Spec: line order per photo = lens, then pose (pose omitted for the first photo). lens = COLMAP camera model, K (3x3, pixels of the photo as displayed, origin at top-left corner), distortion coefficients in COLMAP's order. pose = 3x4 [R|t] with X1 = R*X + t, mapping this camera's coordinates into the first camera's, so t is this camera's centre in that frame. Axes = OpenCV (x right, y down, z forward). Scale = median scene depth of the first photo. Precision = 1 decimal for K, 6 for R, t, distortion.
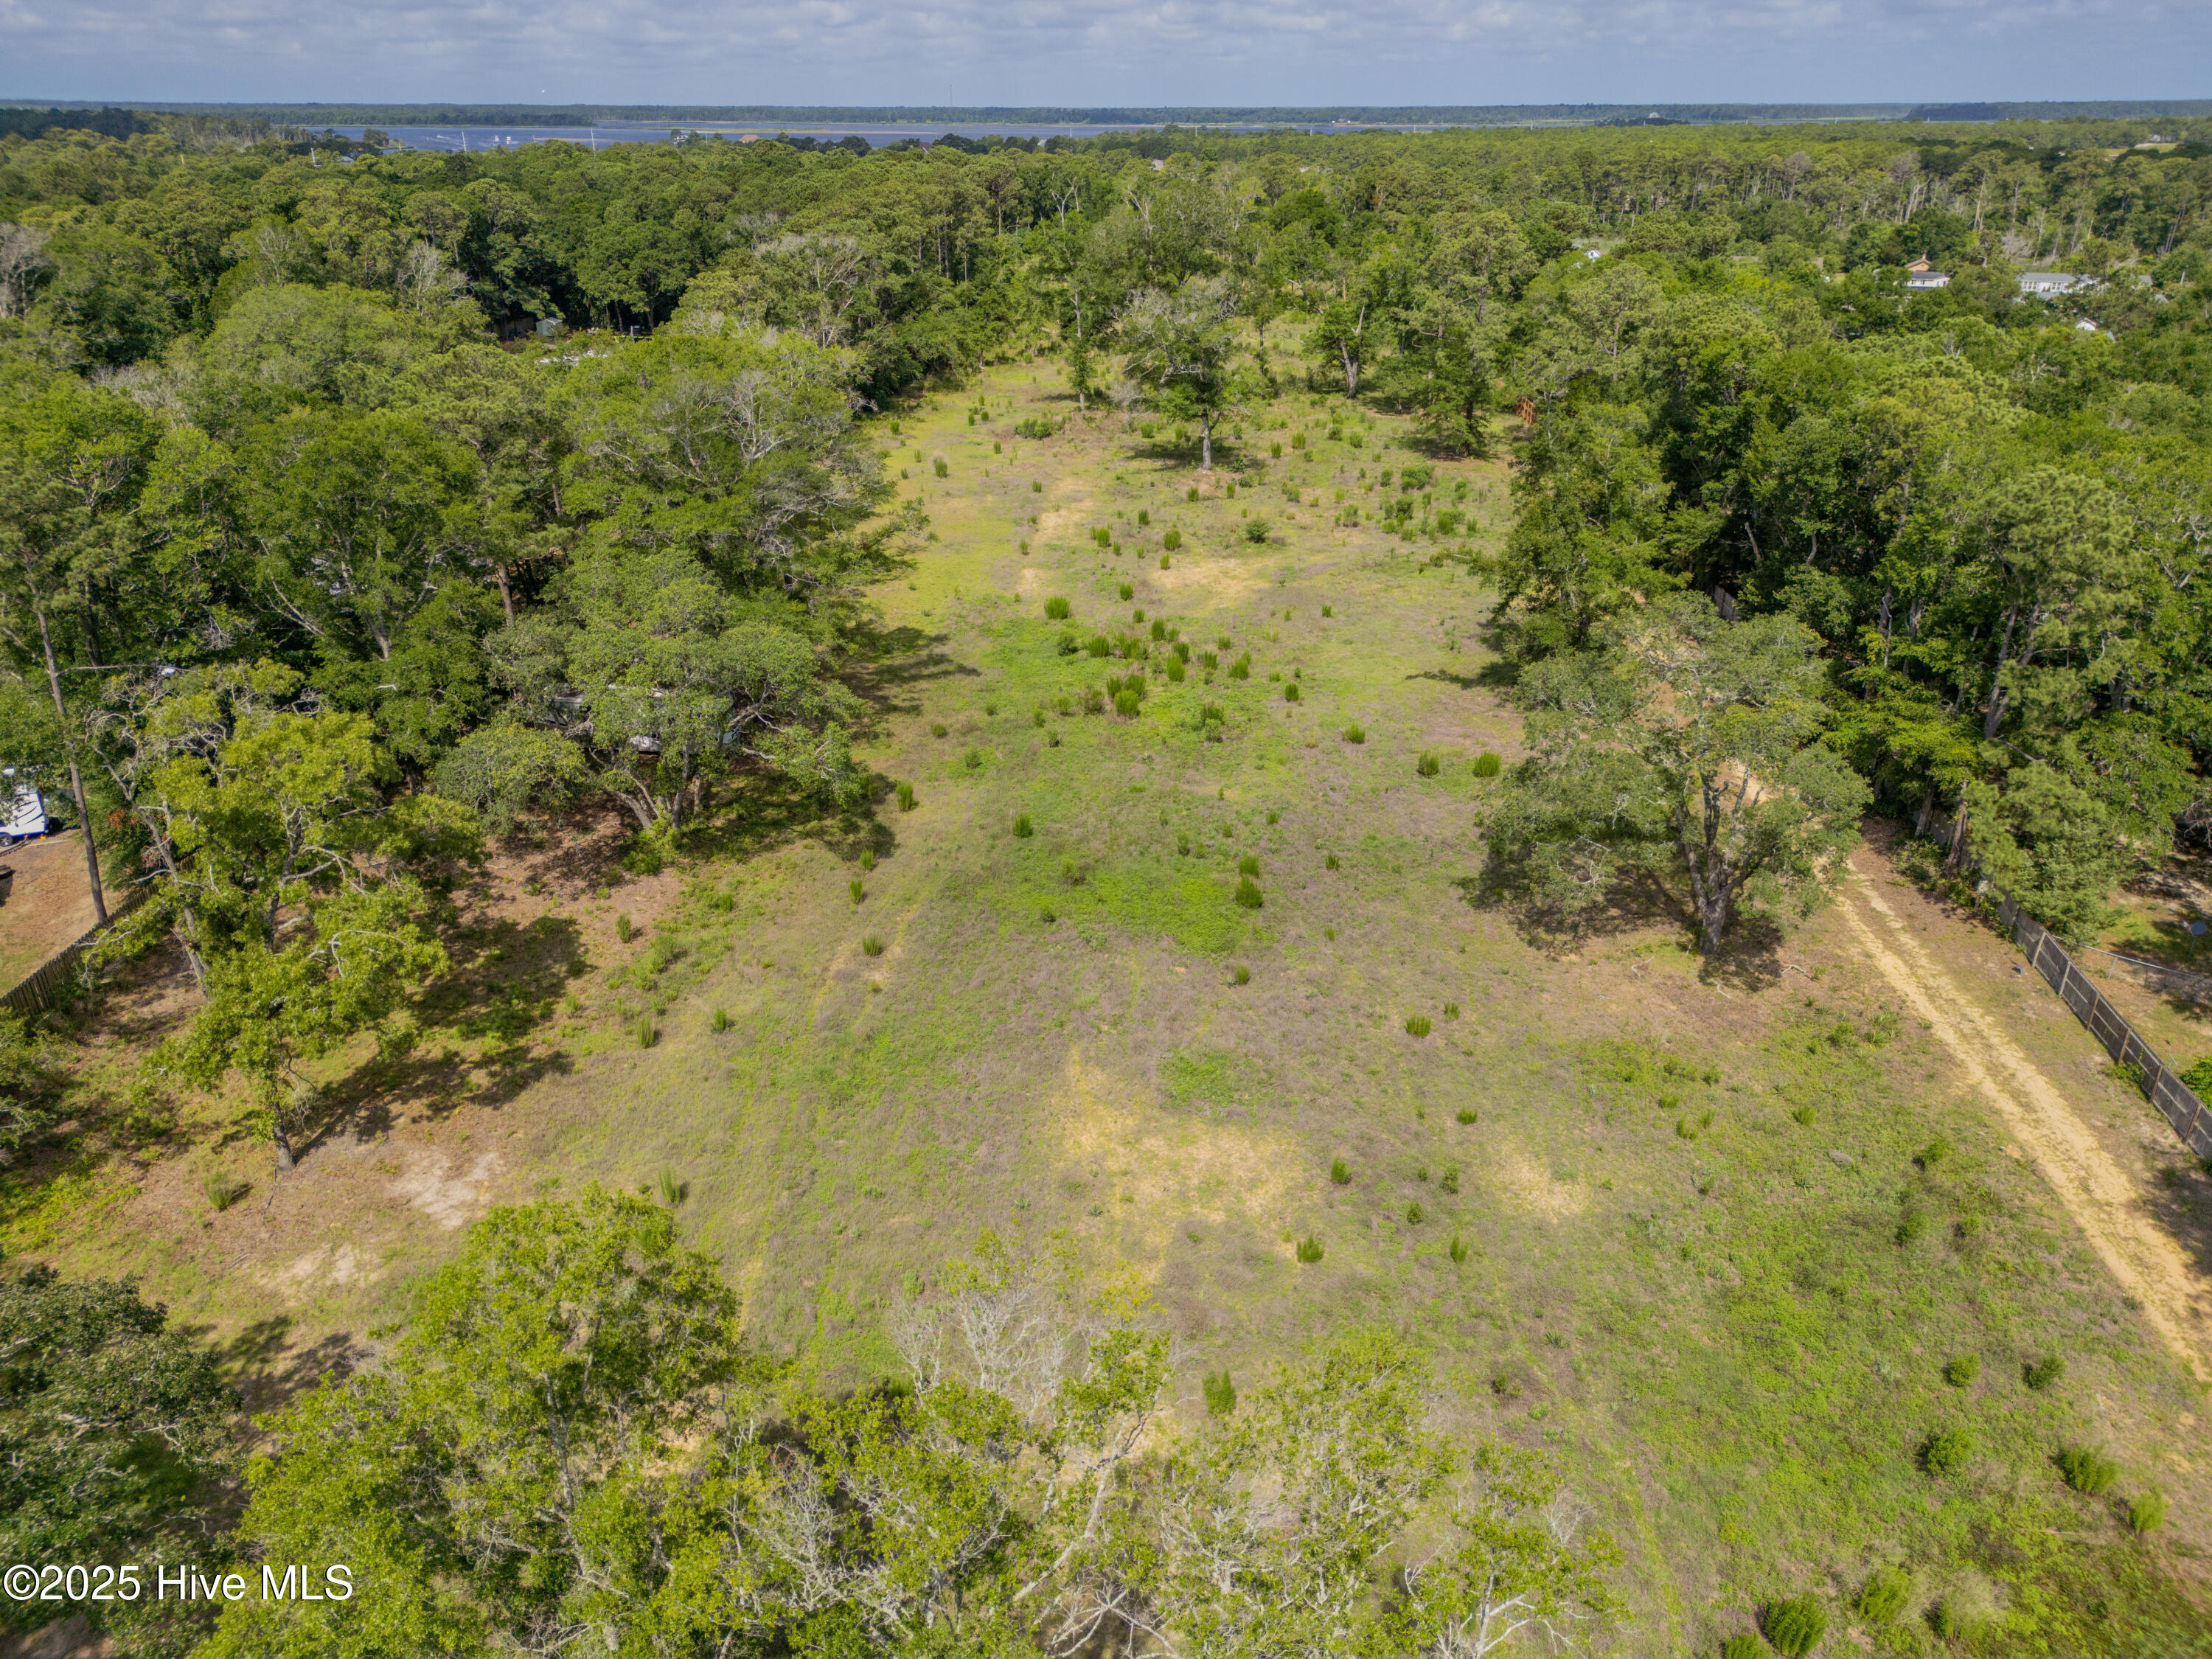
lens RADIAL K [[1572.3, 0, 1108.3], [0, 1572.3, 837.5], [0, 0, 1]] dist [0.055208, -0.044819]
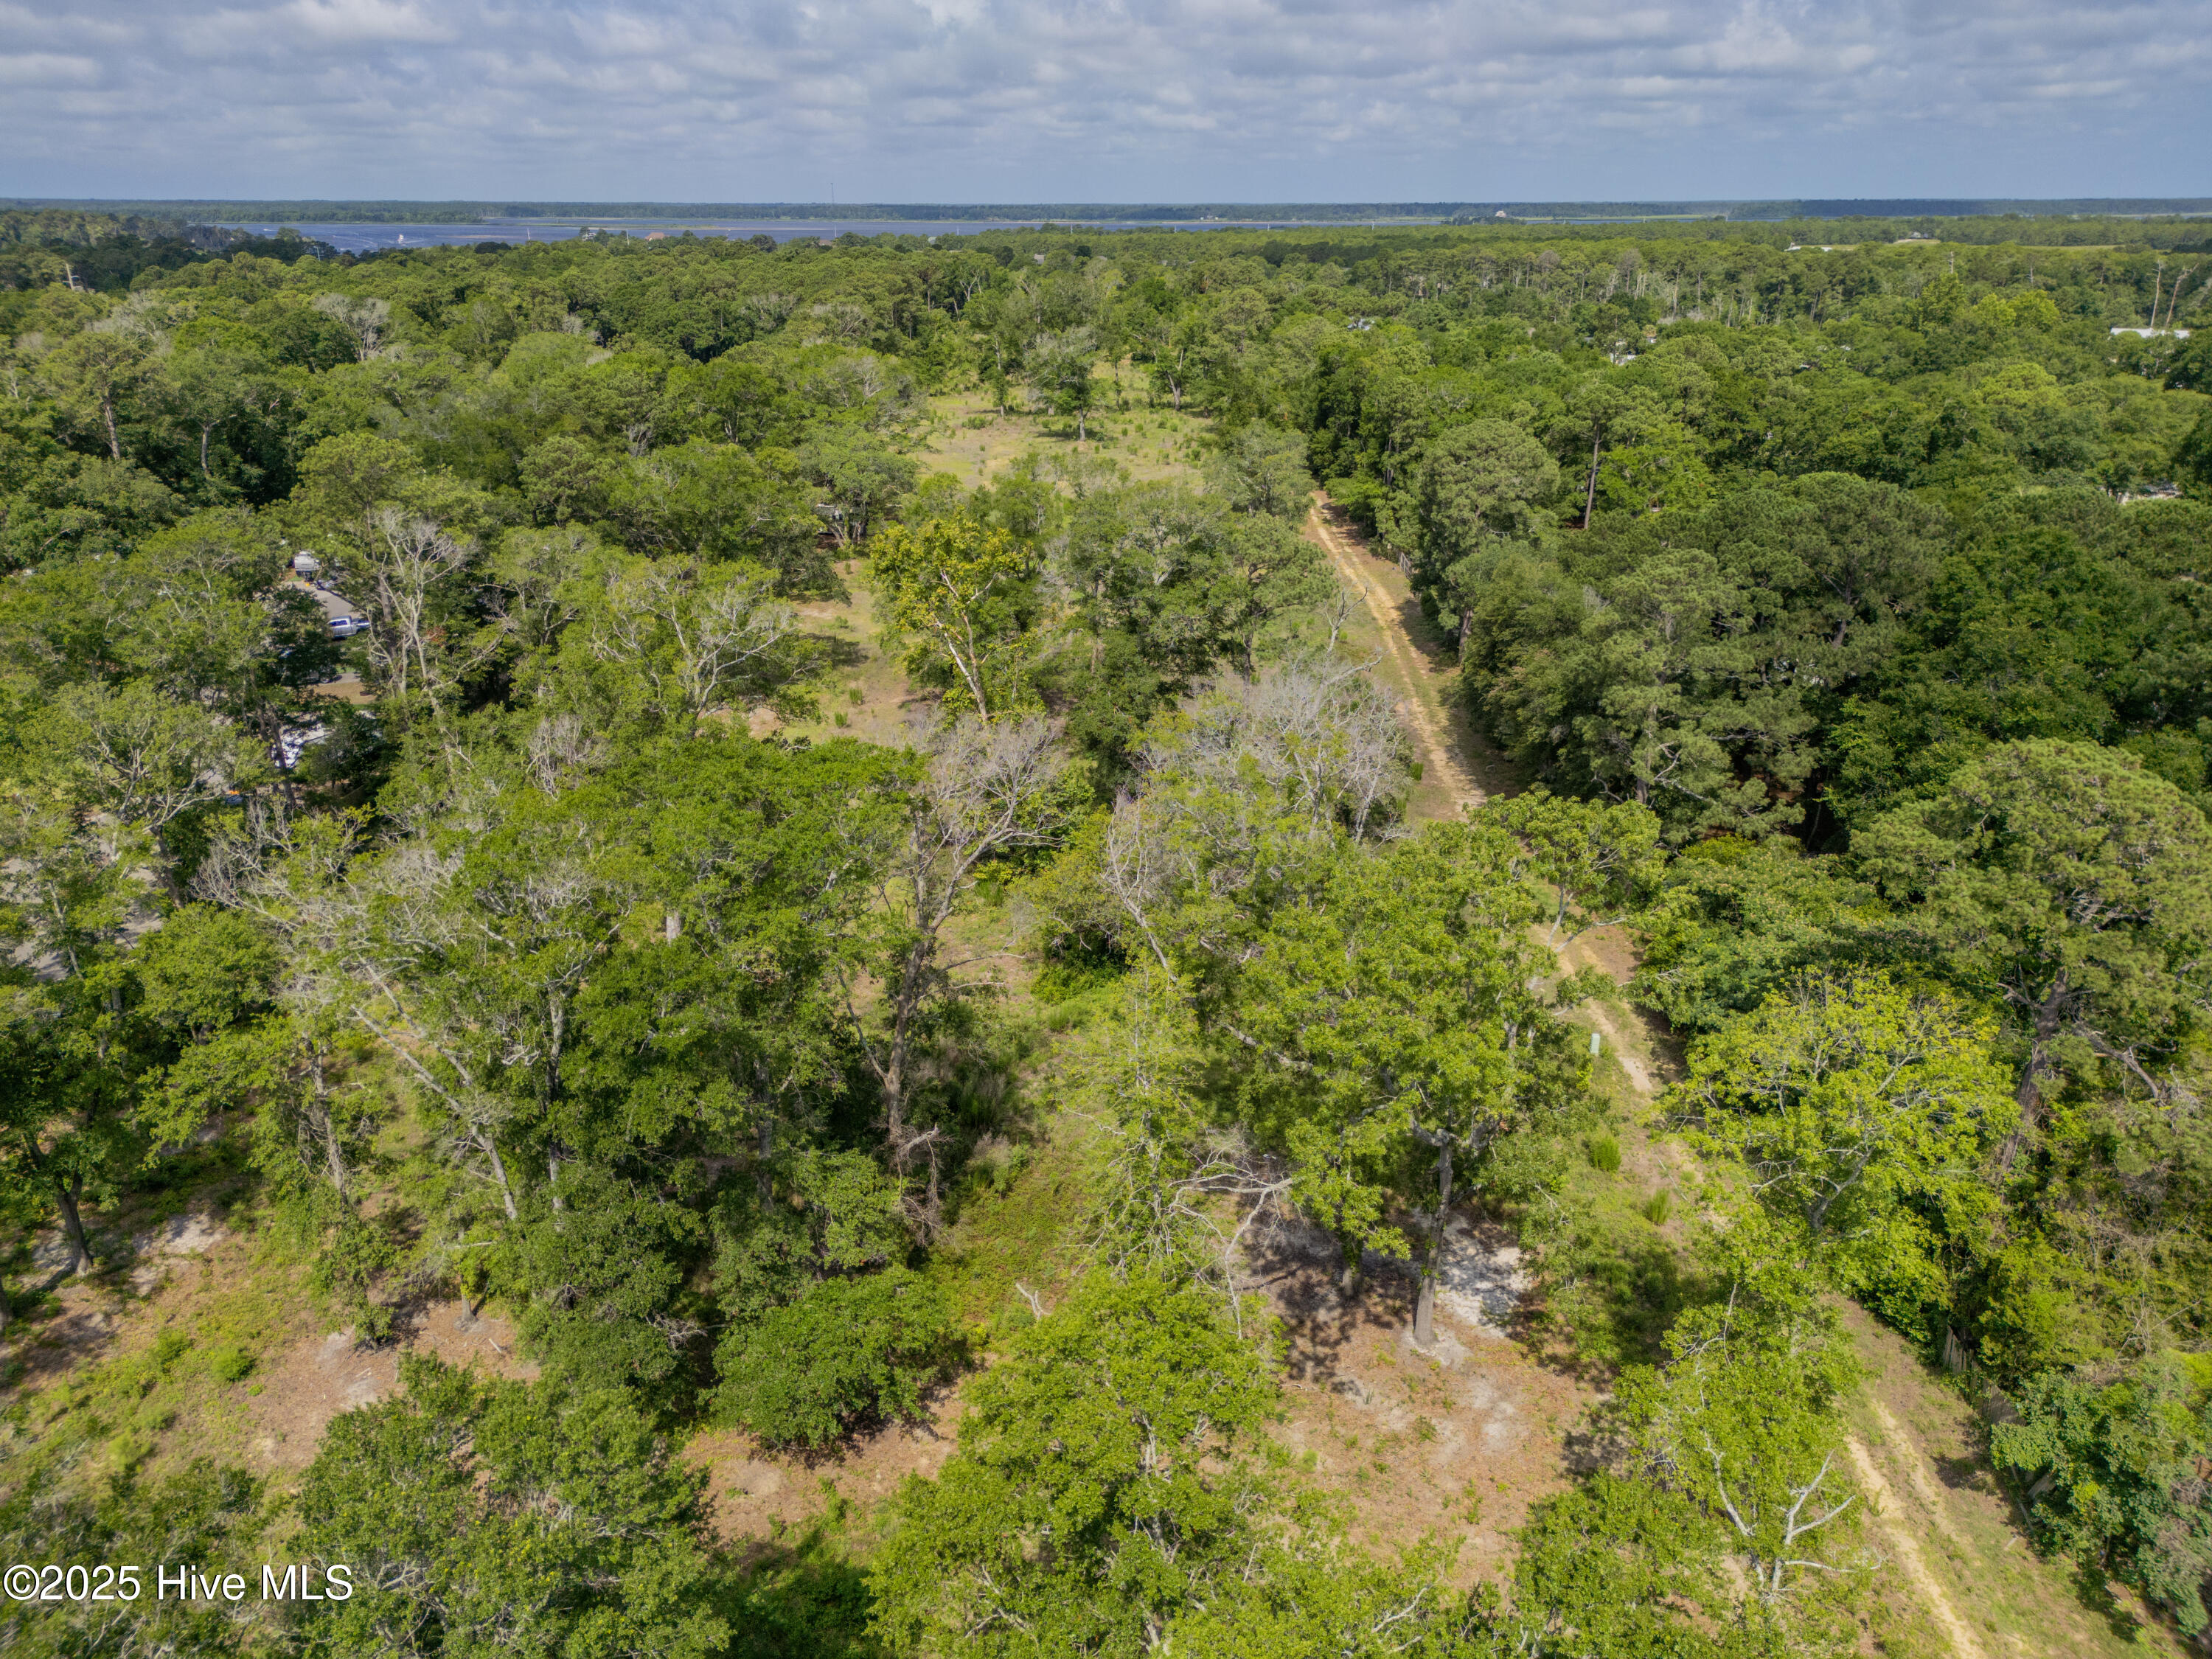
lens RADIAL K [[1572.3, 0, 1108.3], [0, 1572.3, 837.5], [0, 0, 1]] dist [0.055208, -0.044819]
pose [[0.997410, -0.027074, 0.066628, -0.031492], [0.030397, 0.998318, -0.049377, 0.255415], [-0.065179, 0.051275, 0.996555, -0.609546]]
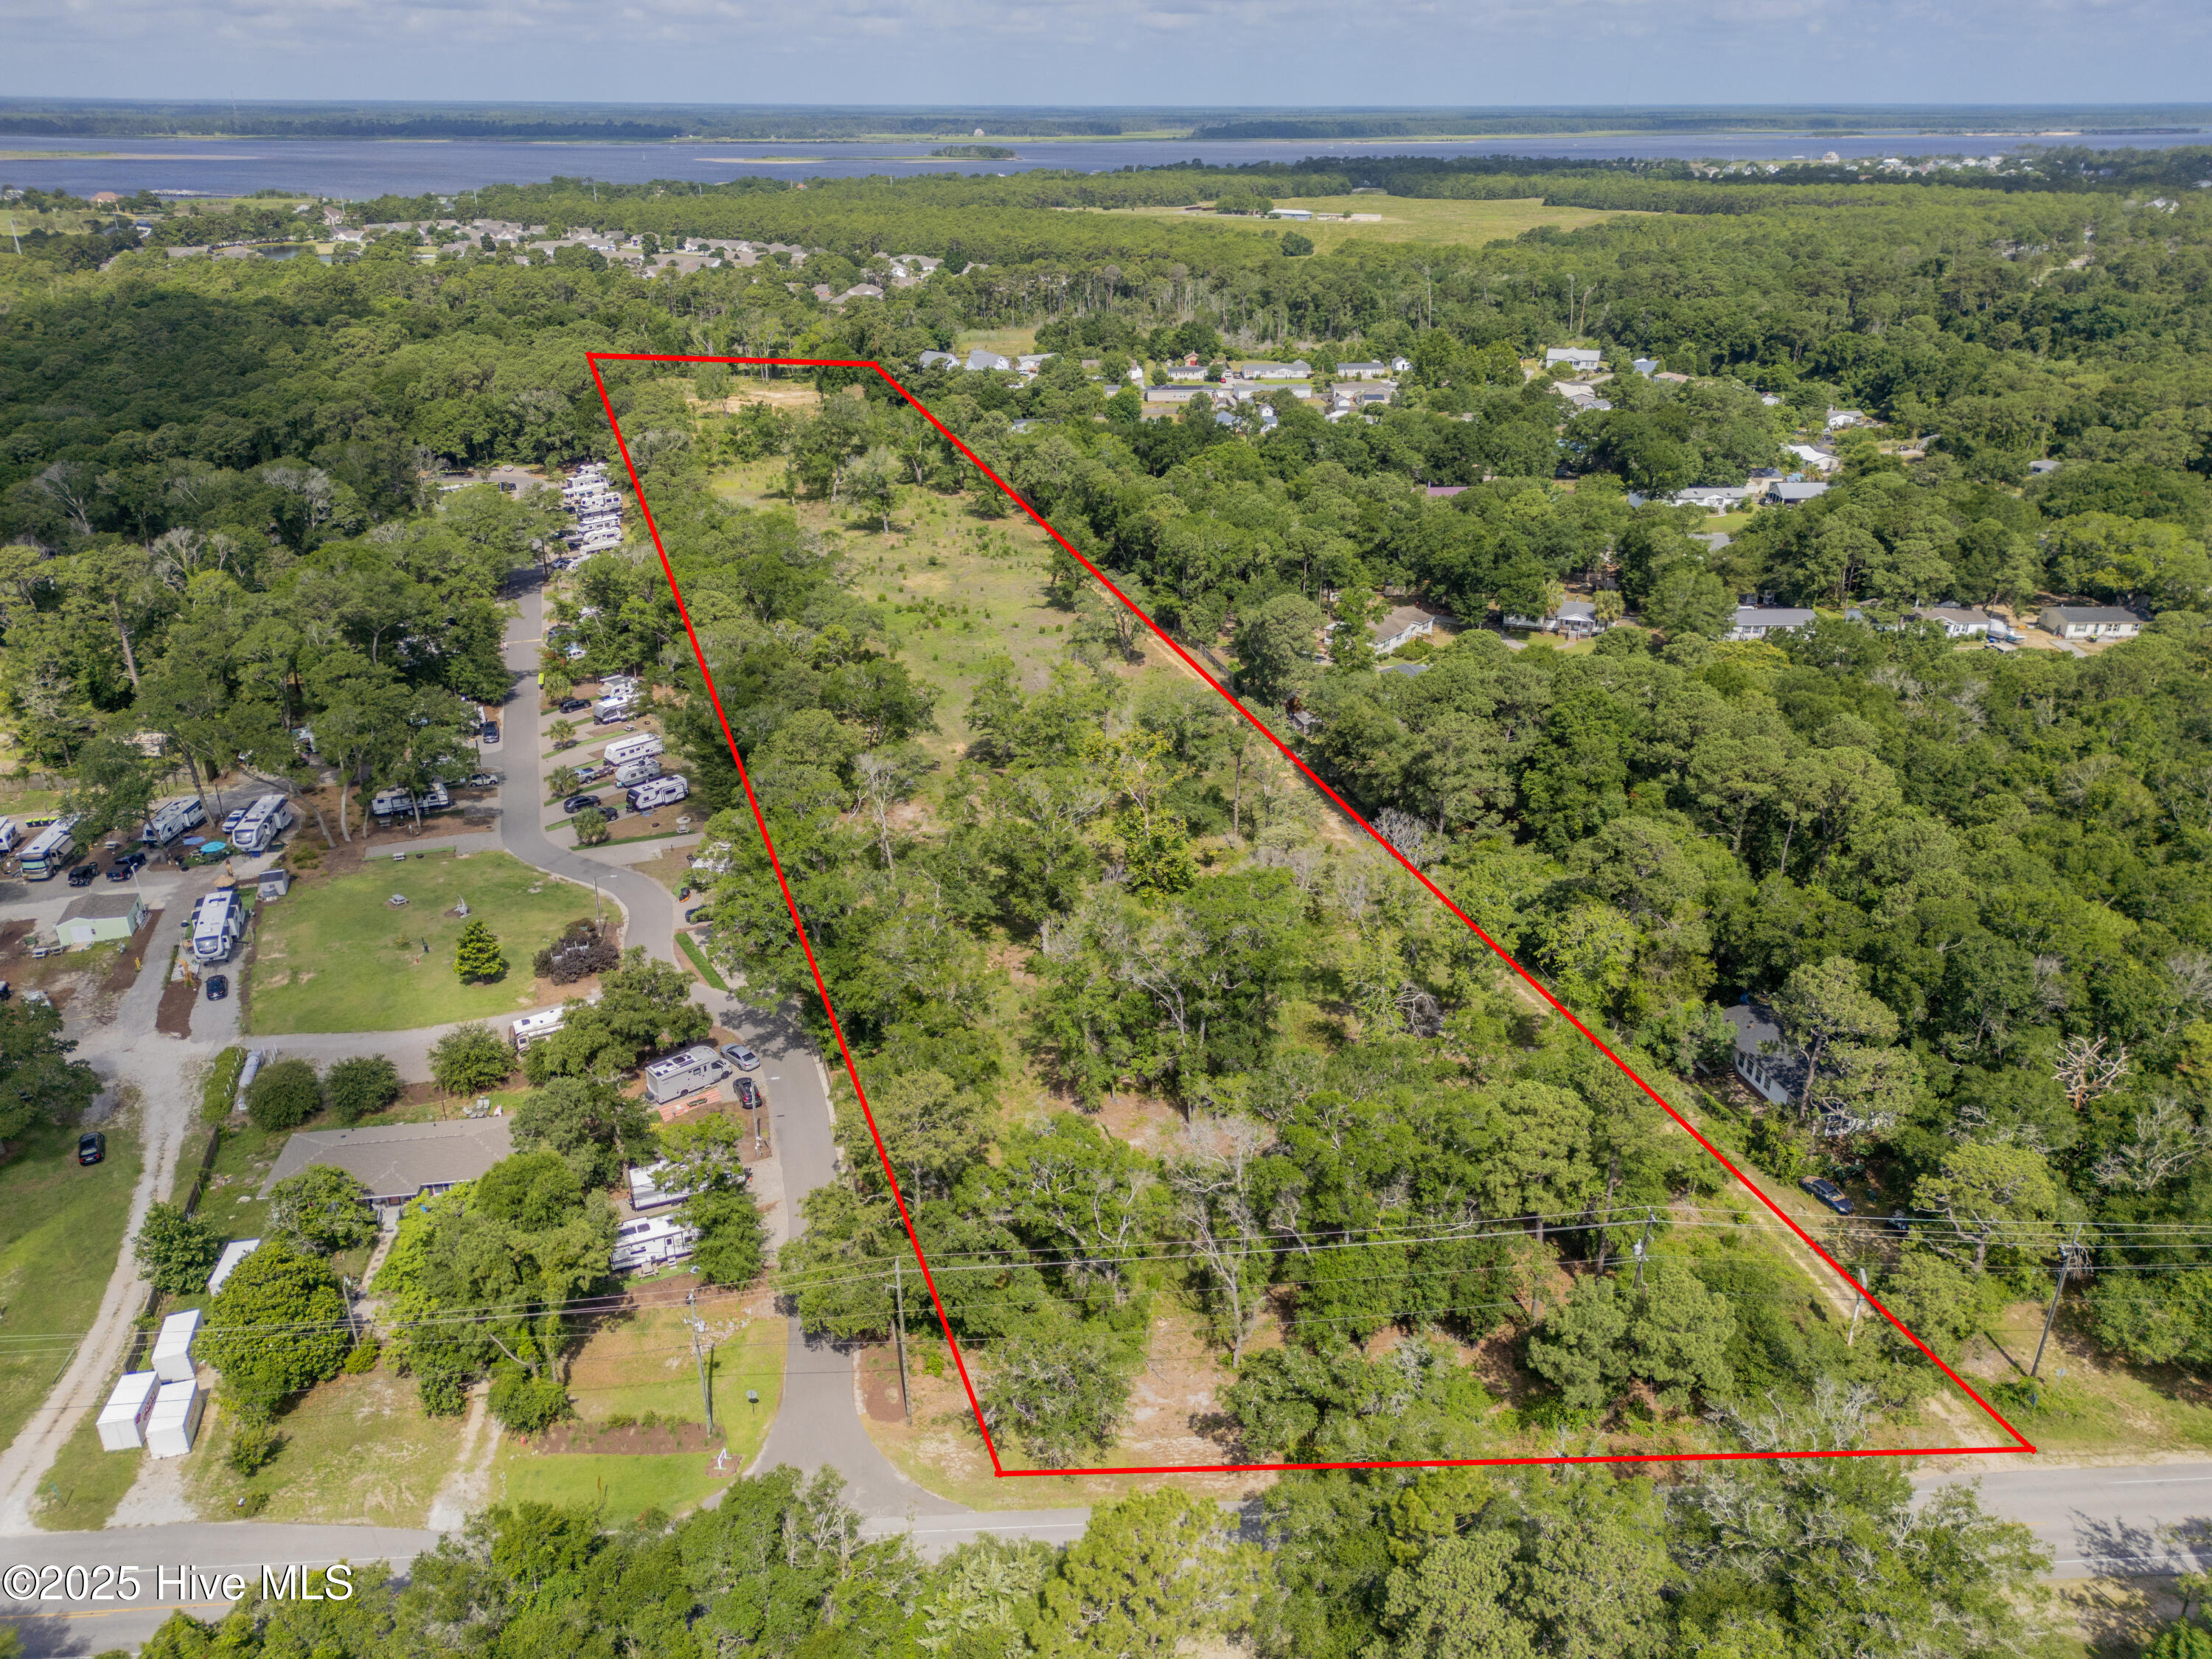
lens RADIAL K [[1603.3, 0, 1106.0], [0, 1603.3, 829.5], [0, 0, 1]] dist [0.062505, -0.056521]
pose [[0.929492, -0.150176, 0.336886, -0.443511], [0.153580, 0.987995, 0.016688, 0.169944], [-0.335348, 0.036227, 0.941398, -1.118086]]
